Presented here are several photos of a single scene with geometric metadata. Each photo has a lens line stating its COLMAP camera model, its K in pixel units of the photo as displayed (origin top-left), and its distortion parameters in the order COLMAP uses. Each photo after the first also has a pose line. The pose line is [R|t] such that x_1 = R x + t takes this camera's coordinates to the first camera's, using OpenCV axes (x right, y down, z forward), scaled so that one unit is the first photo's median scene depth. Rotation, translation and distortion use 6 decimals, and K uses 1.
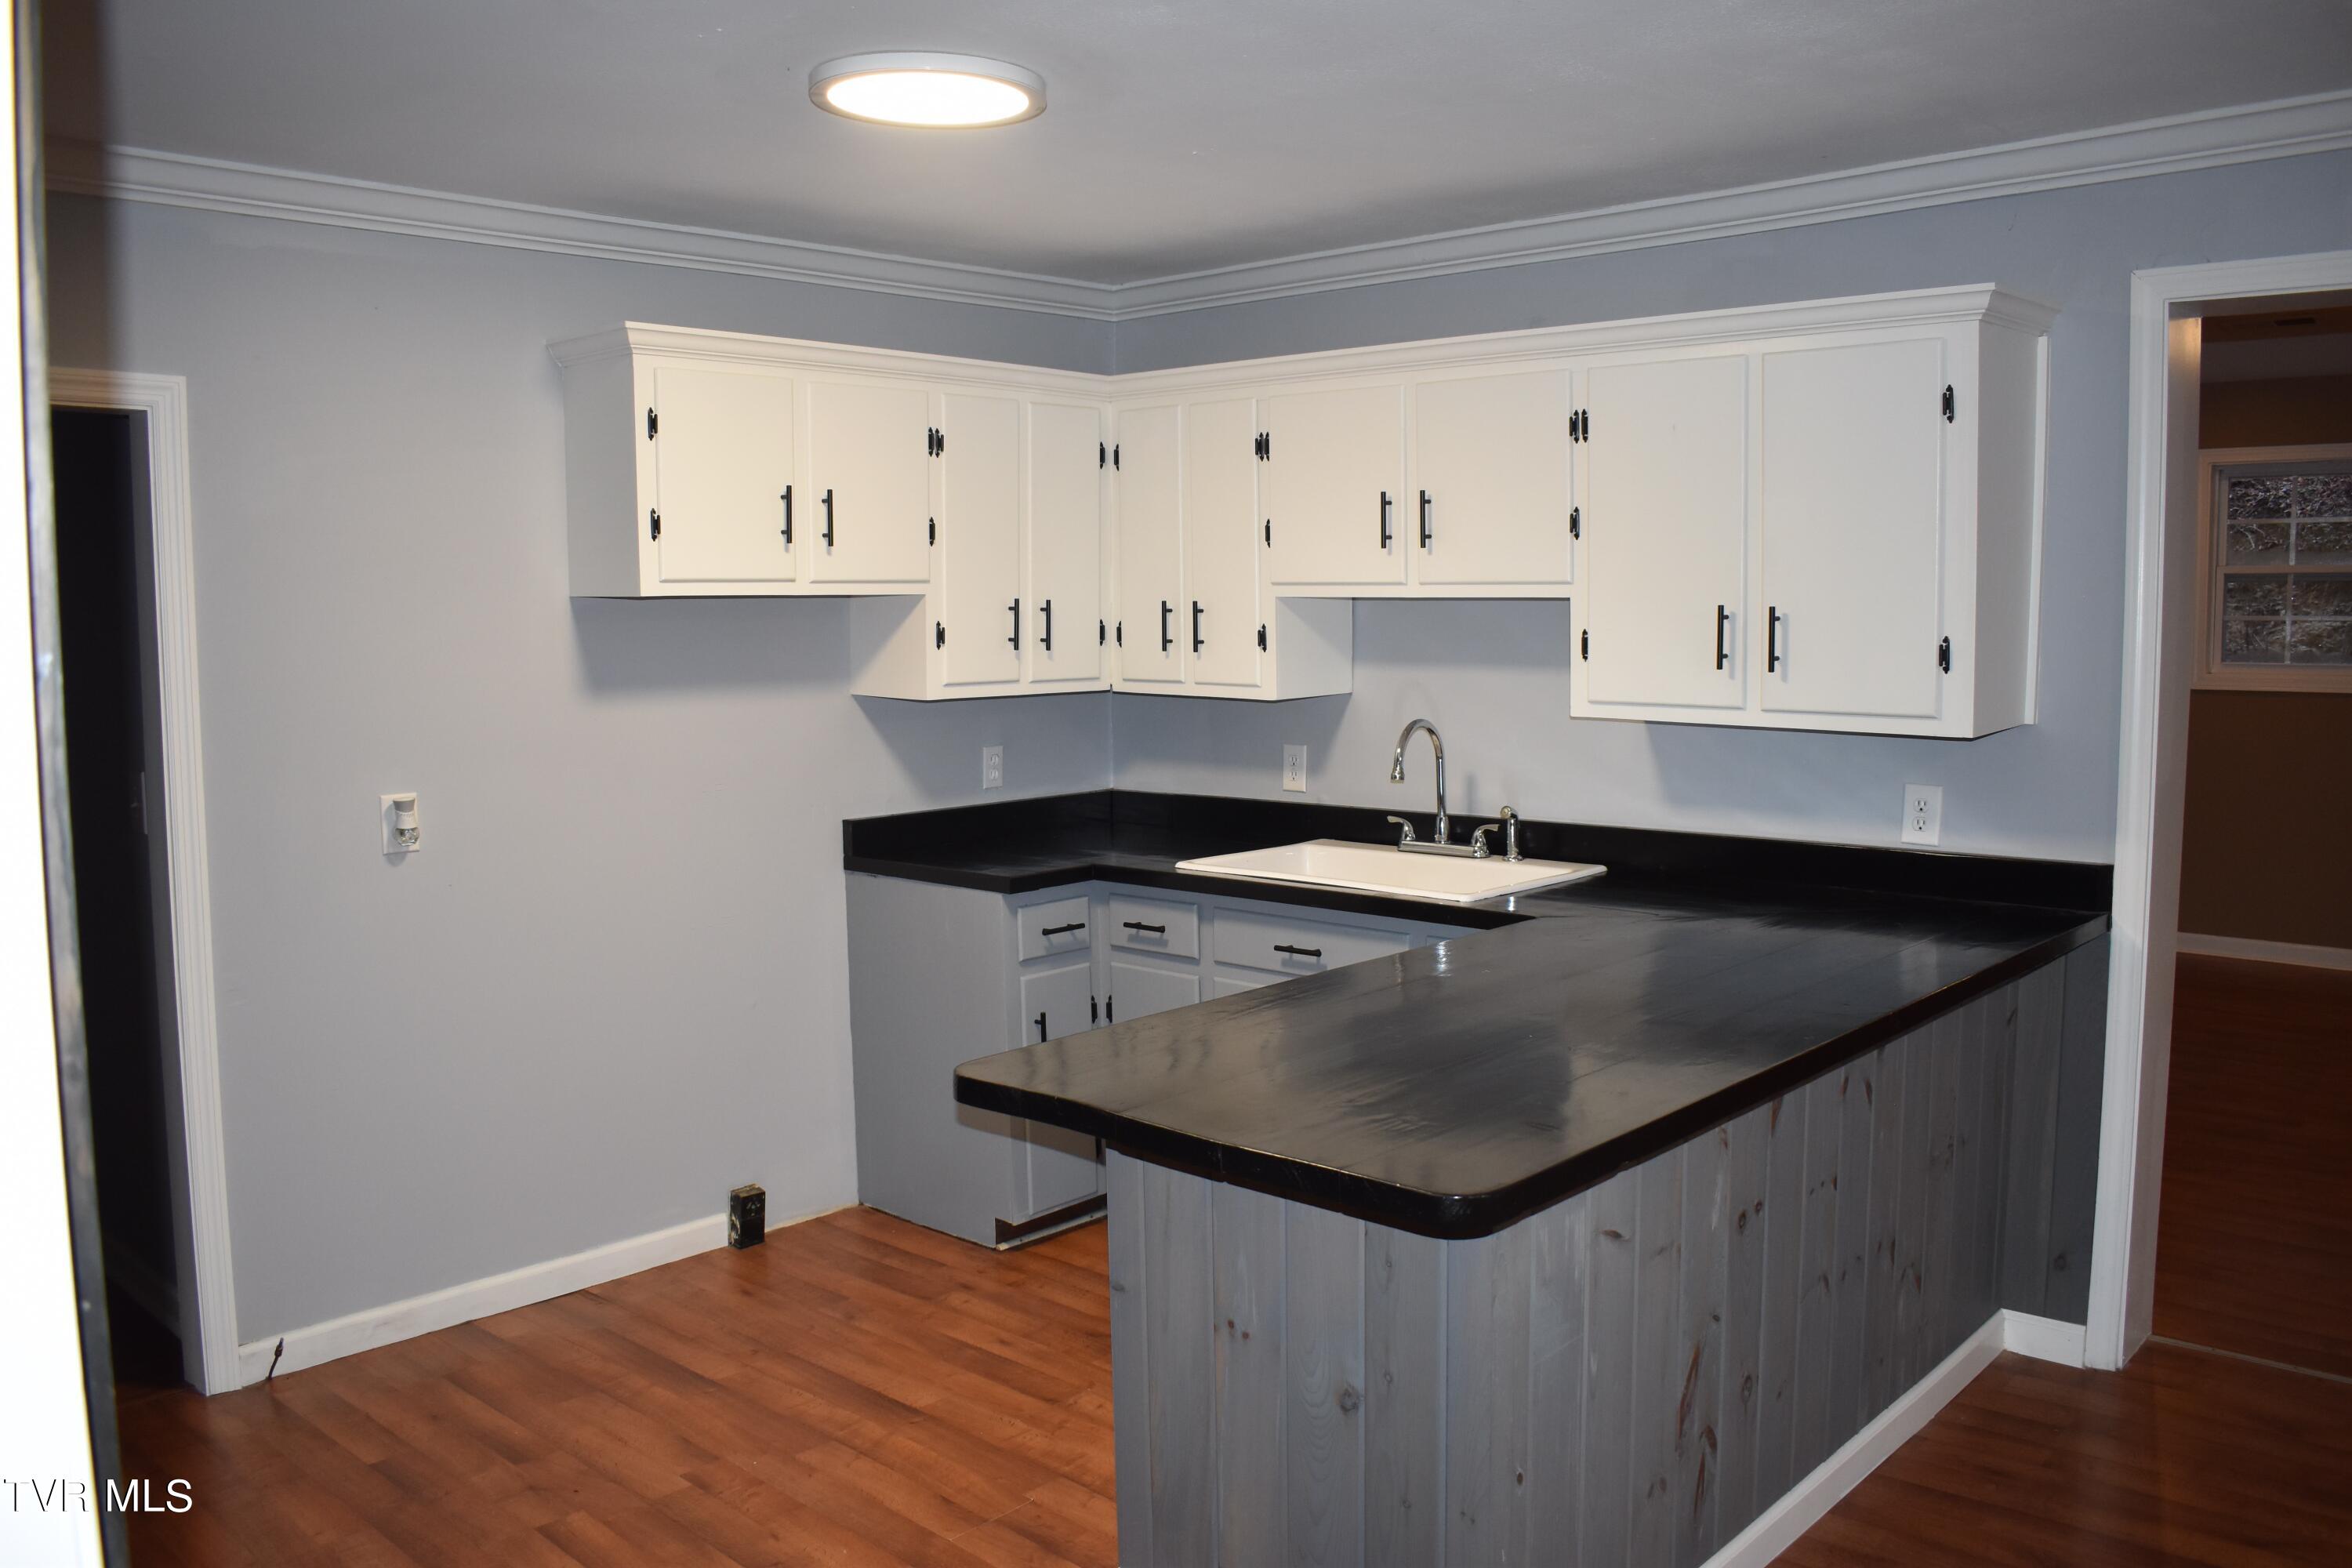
lens RADIAL K [[1847.1, 0, 1176.0], [0, 1847.1, 784.0], [0, 0, 1]] dist [-0.091383, 0.012060]
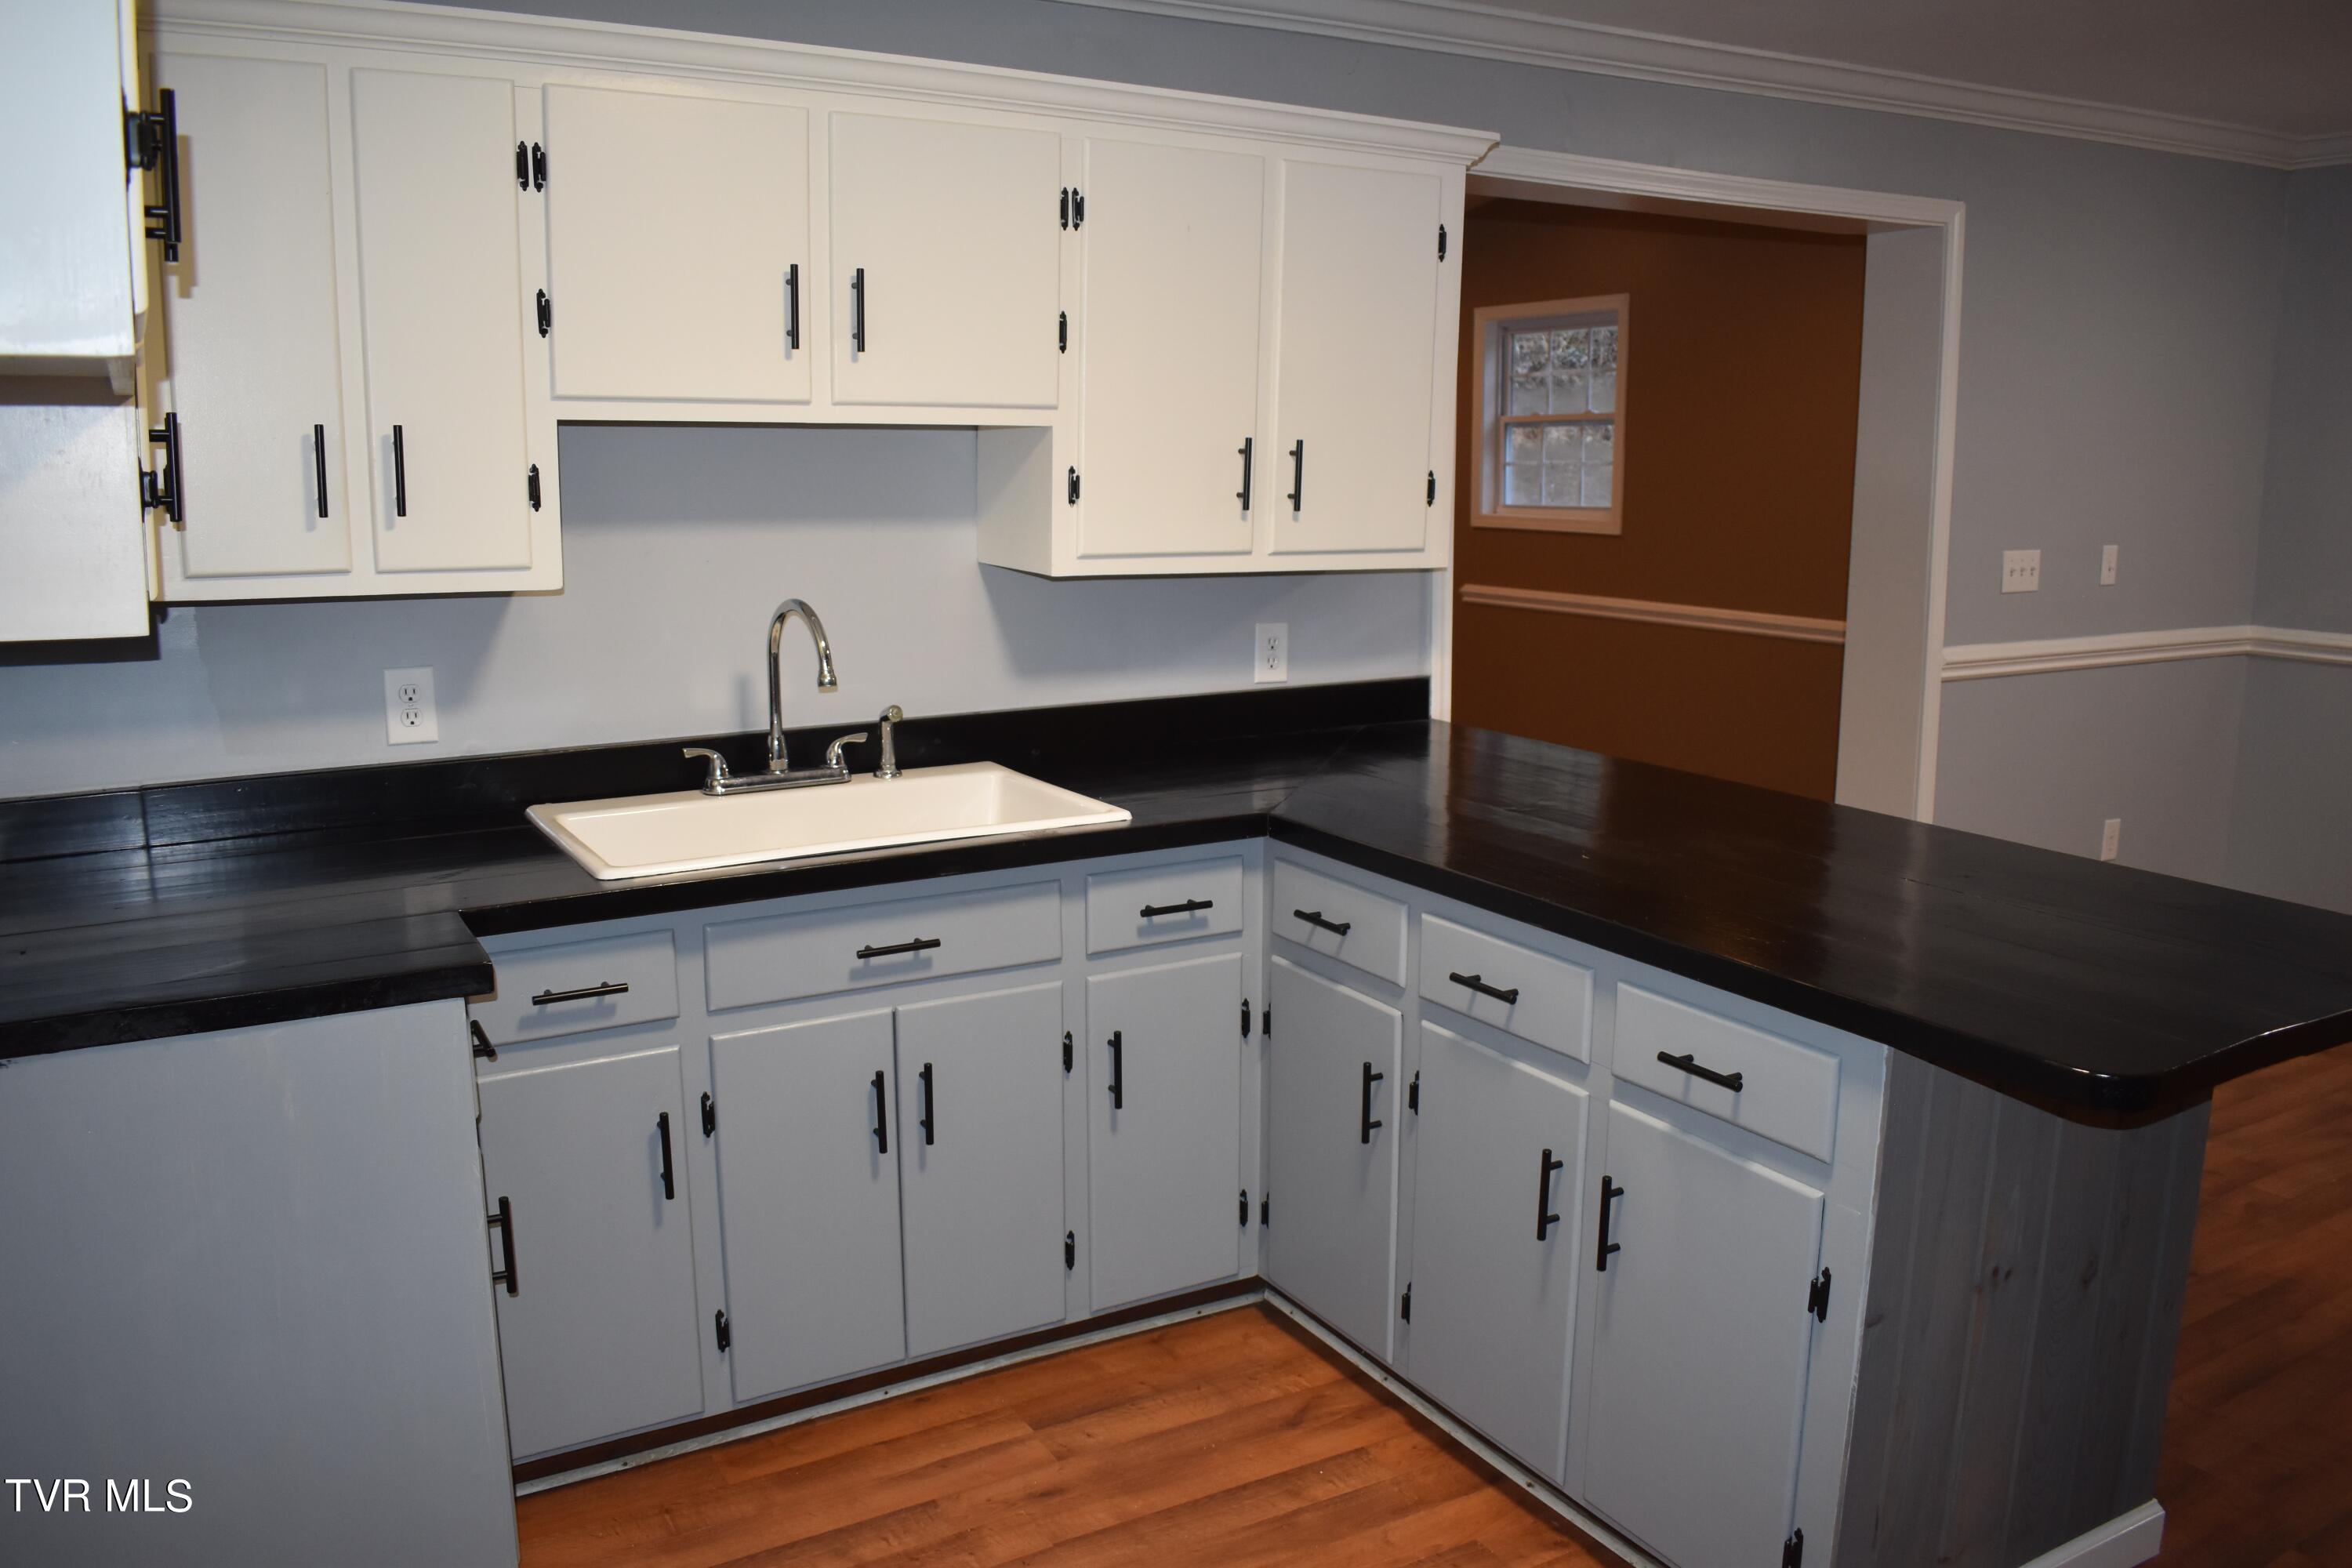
lens RADIAL K [[1847.1, 0, 1176.0], [0, 1847.1, 784.0], [0, 0, 1]] dist [-0.091383, 0.012060]
pose [[0.285321, -0.165722, 0.943996, -0.498753], [0.085967, 0.985393, 0.147006, -0.056464], [-0.954569, 0.039209, 0.295399, 0.658747]]
